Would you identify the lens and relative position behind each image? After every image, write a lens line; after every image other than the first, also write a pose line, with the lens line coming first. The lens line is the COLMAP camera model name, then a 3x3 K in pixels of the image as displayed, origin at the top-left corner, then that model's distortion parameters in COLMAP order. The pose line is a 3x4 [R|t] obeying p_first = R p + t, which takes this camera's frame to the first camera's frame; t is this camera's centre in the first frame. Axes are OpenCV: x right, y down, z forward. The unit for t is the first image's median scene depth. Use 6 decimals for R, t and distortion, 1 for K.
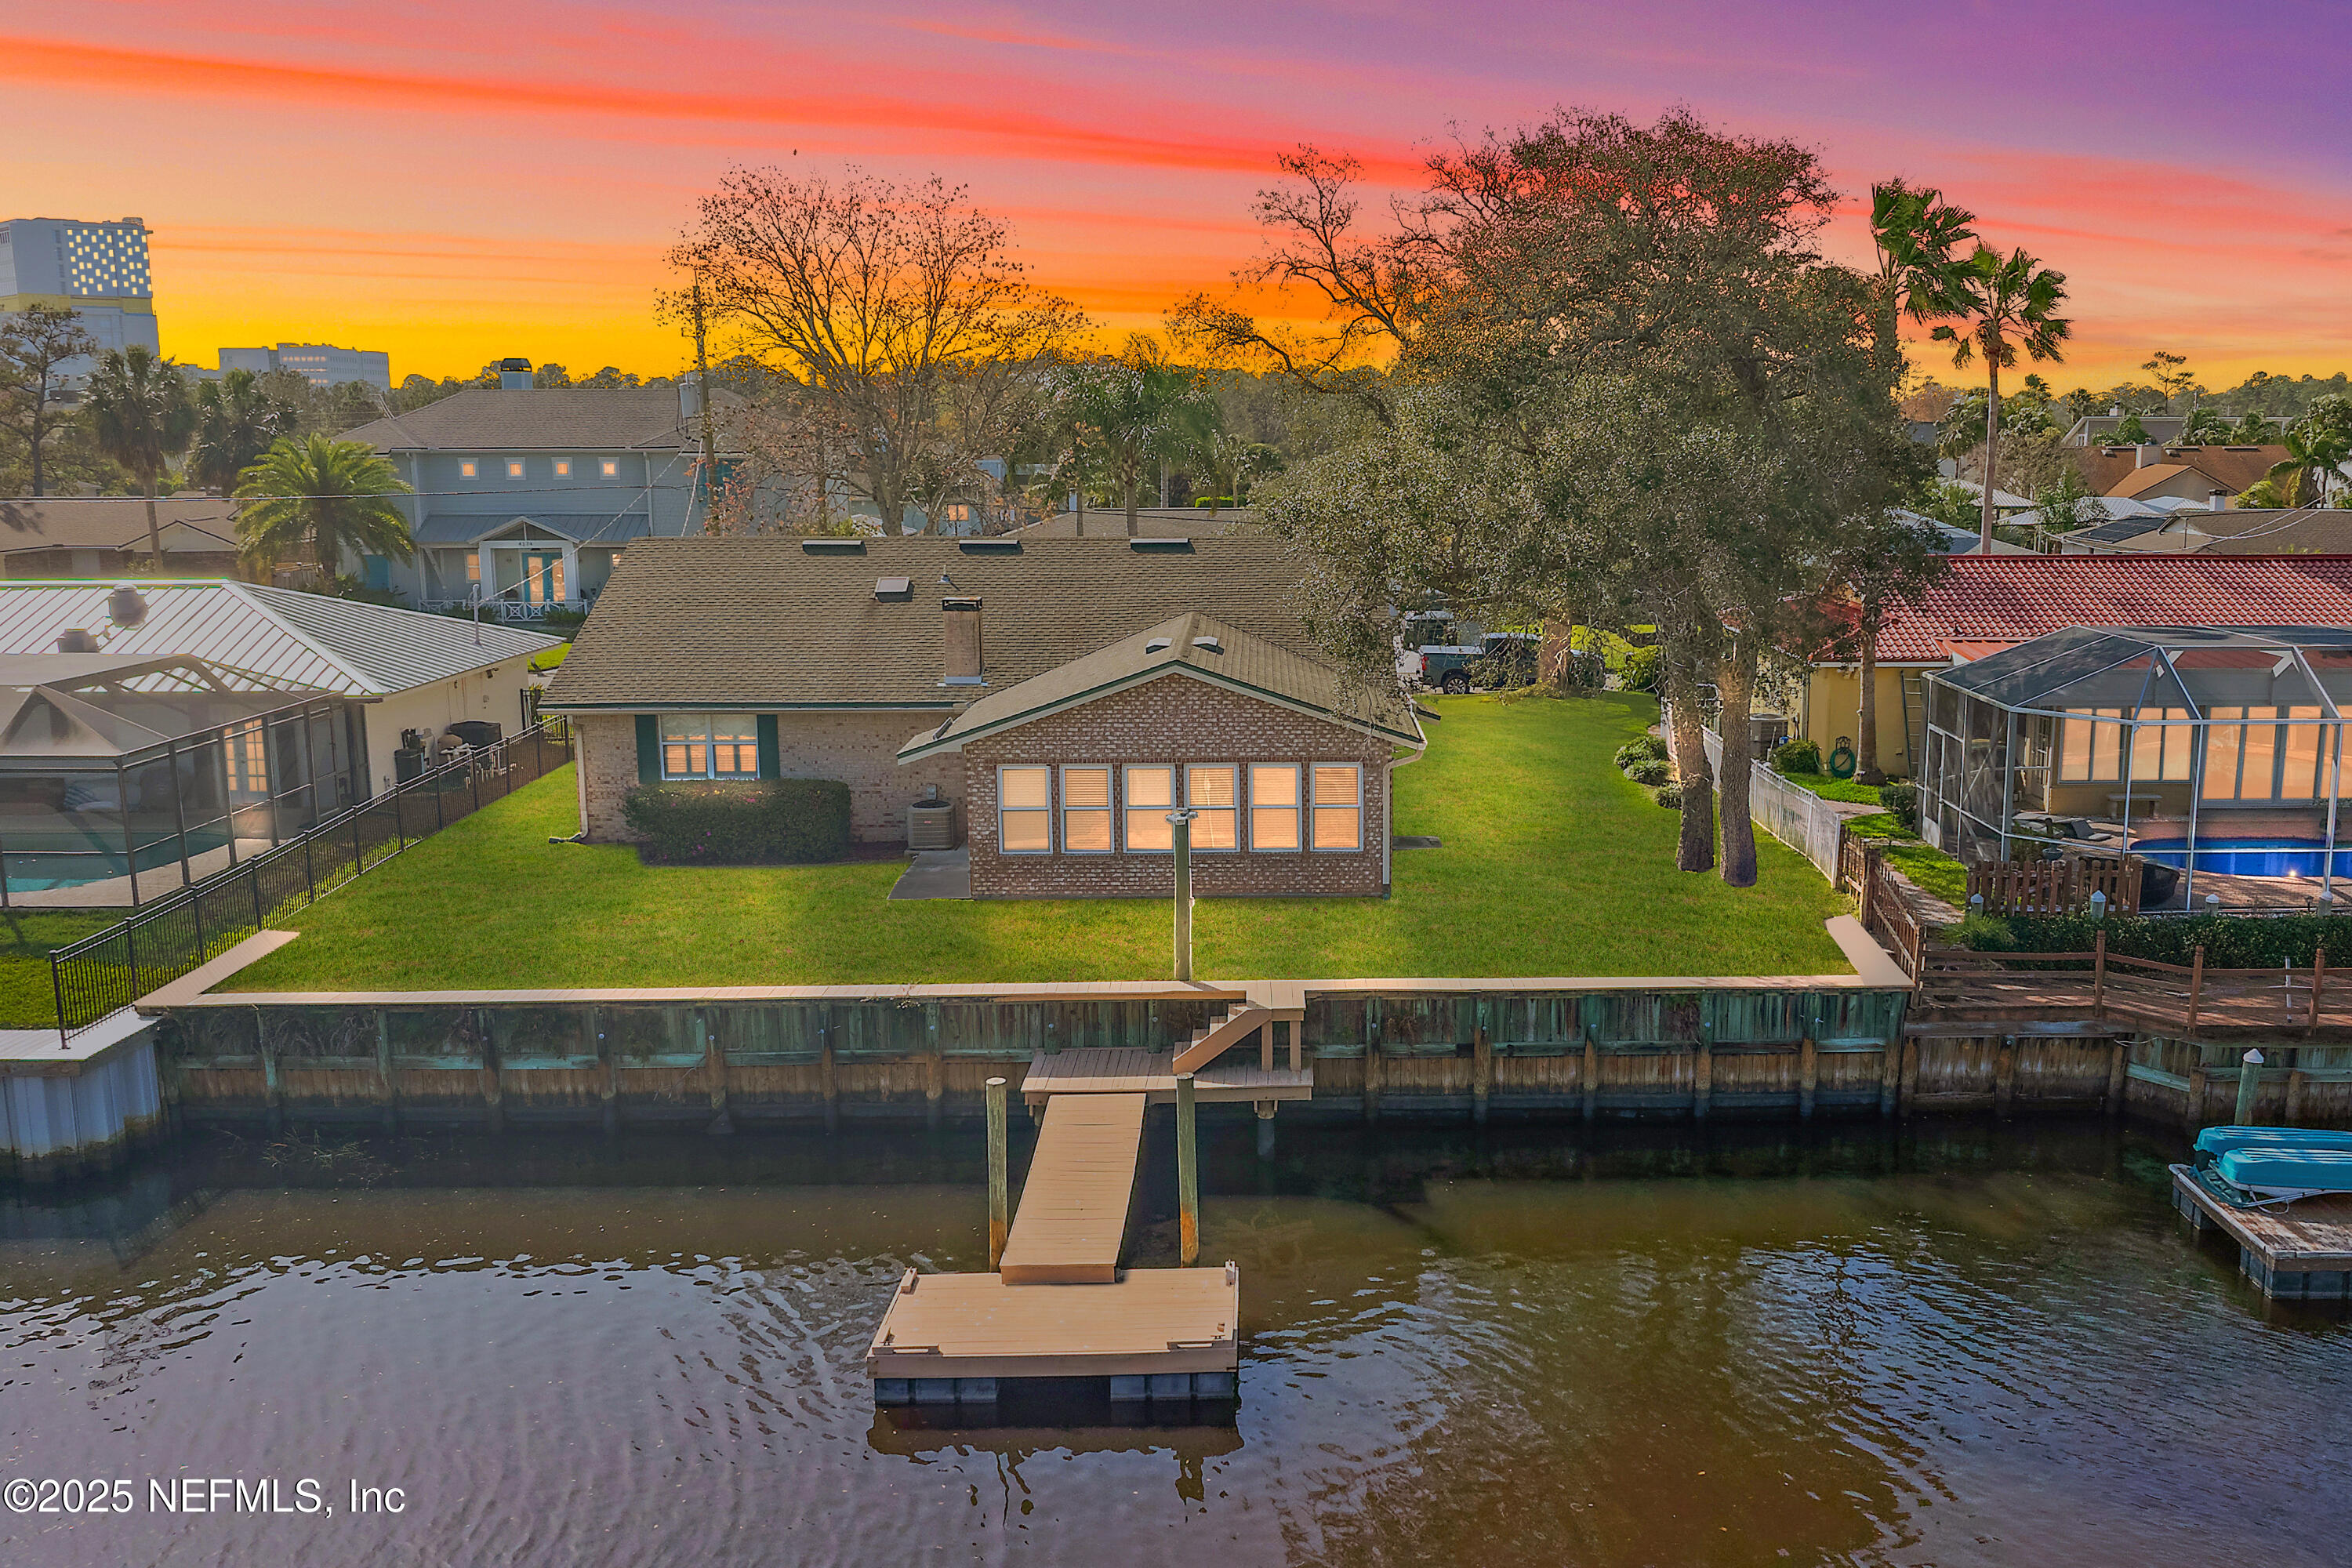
lens RADIAL K [[2182.8, 0, 1177.5], [0, 2182.8, 793.1], [0, 0, 1]] dist [0.006910, -0.000148]
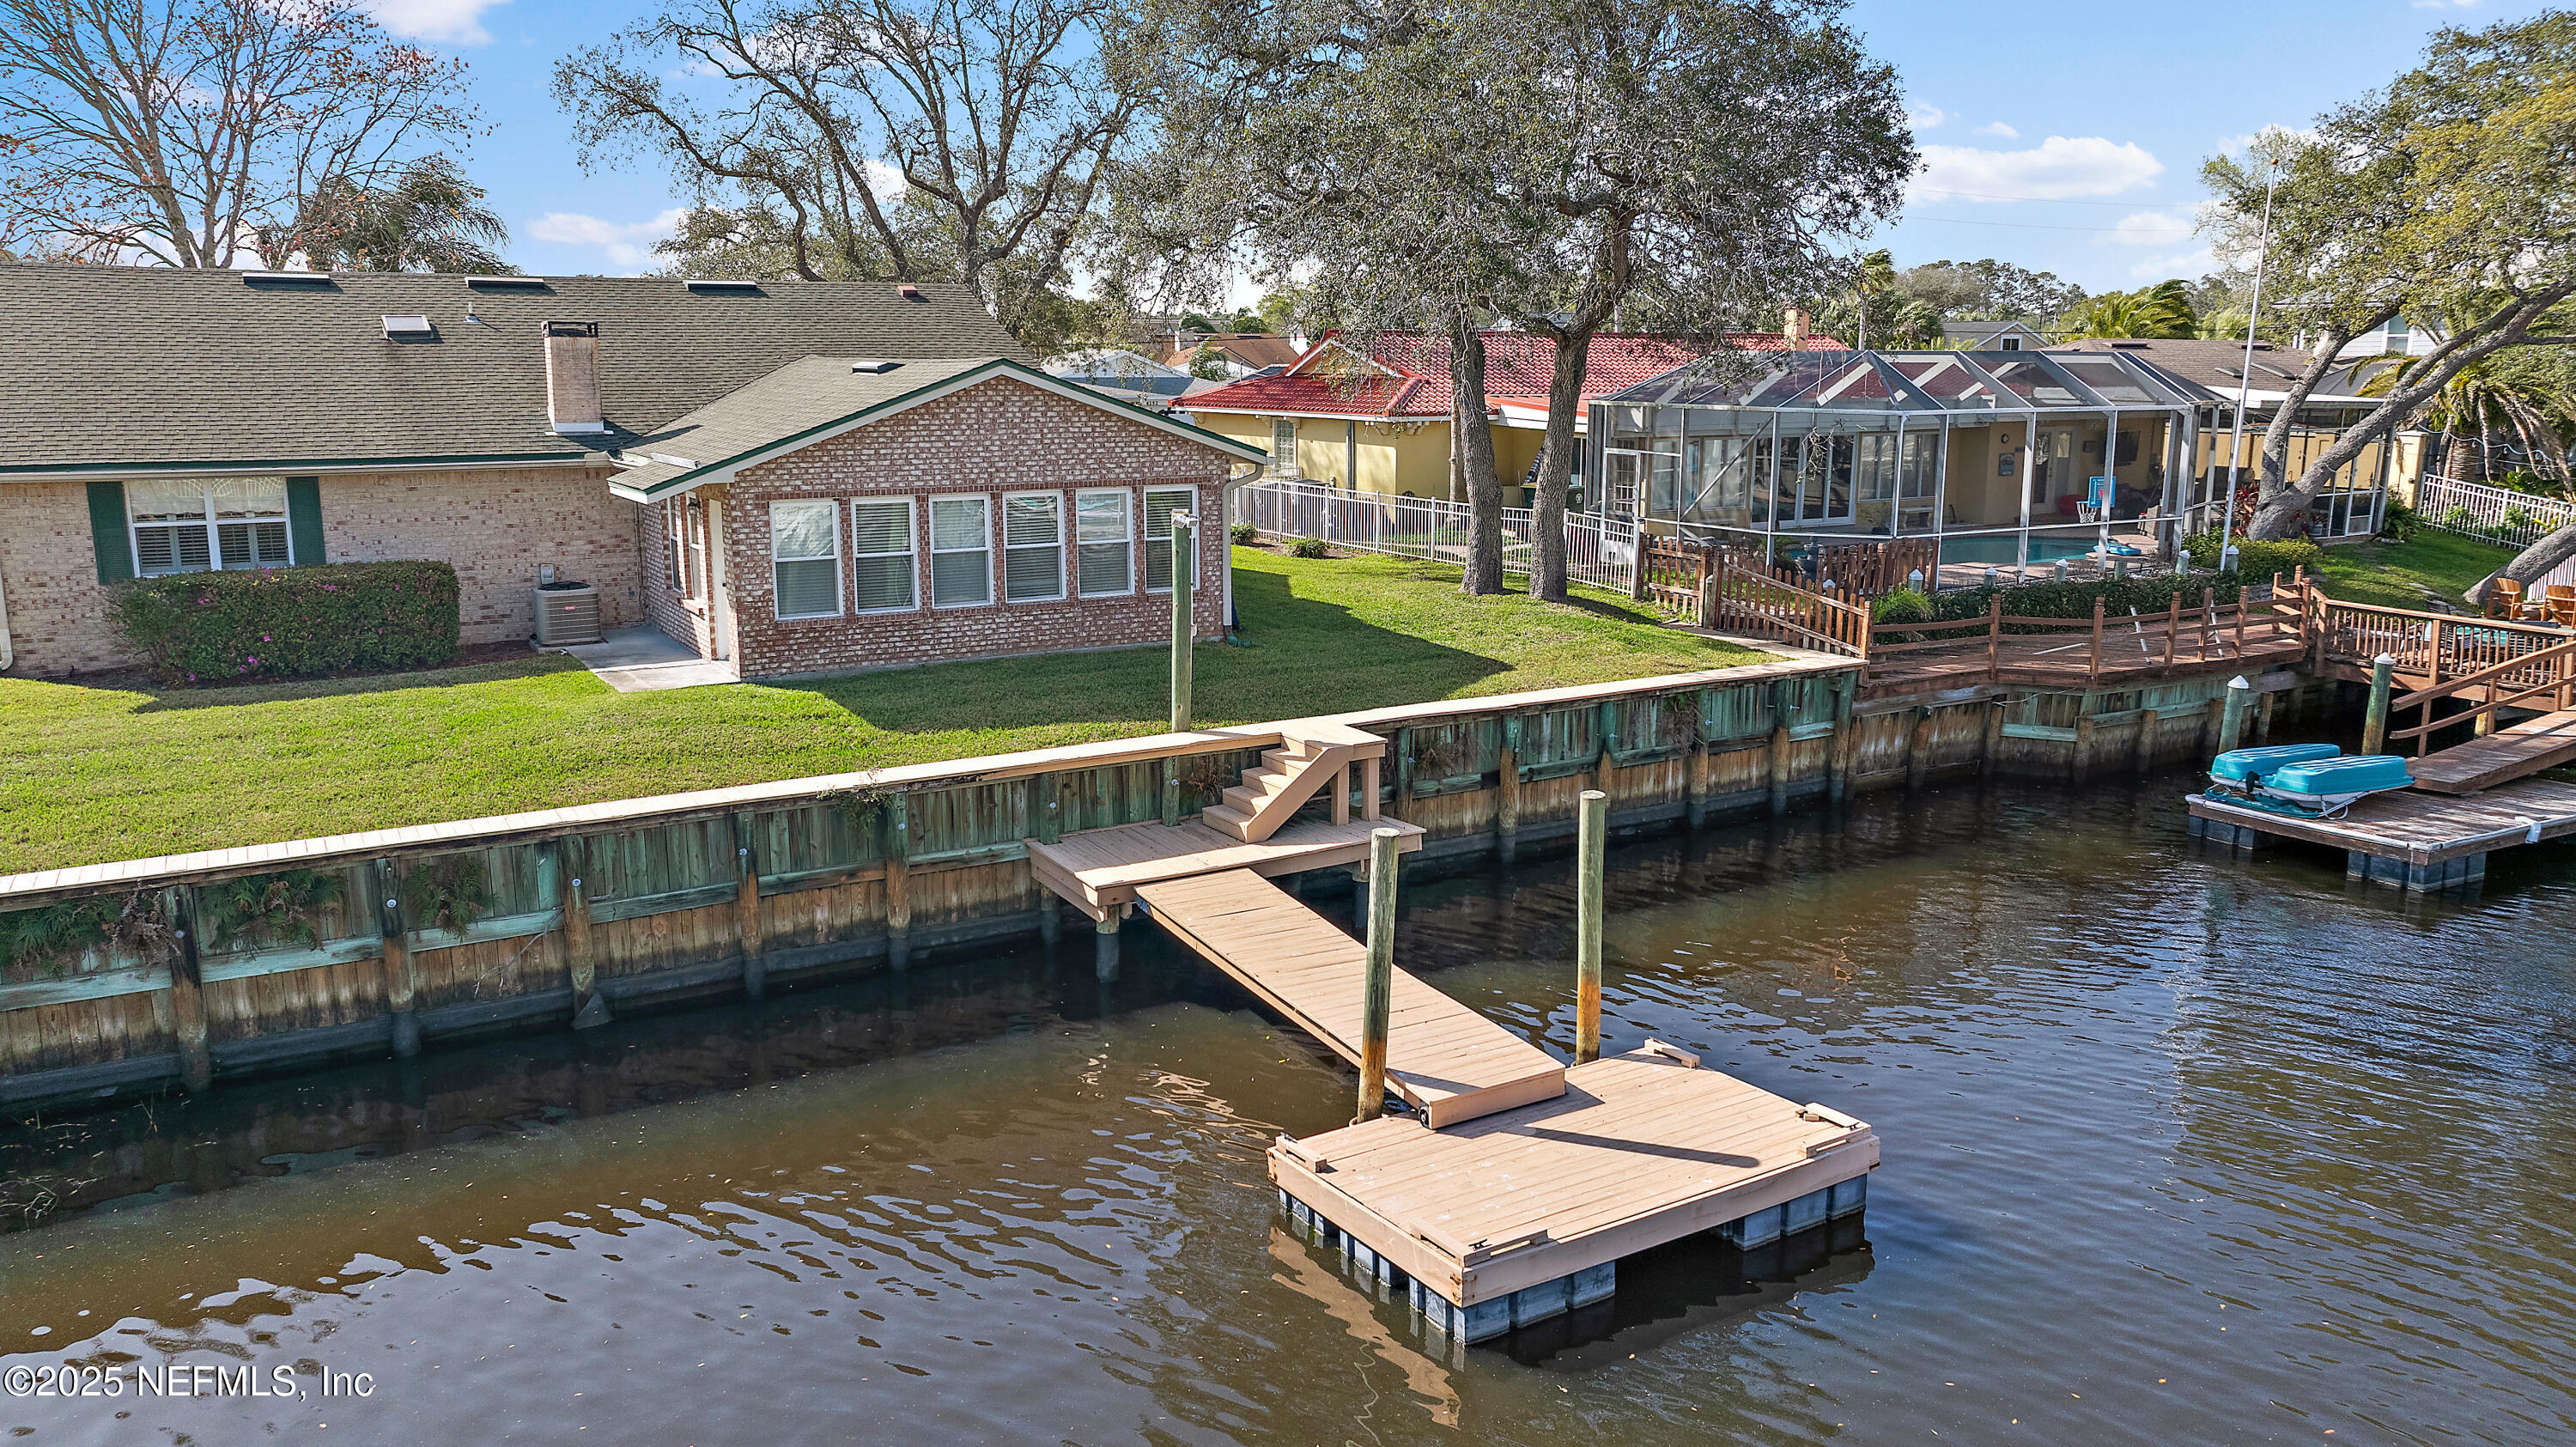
lens RADIAL K [[1873.1, 0, 1284.3], [0, 1873.1, 707.8], [0, 0, 1]] dist [-0.007948, -0.000242]
pose [[0.855411, -0.087415, 0.510520, -0.310518], [0.077107, 0.996164, 0.041373, 0.052579], [-0.512178, 0.003974, 0.858870, 0.406071]]
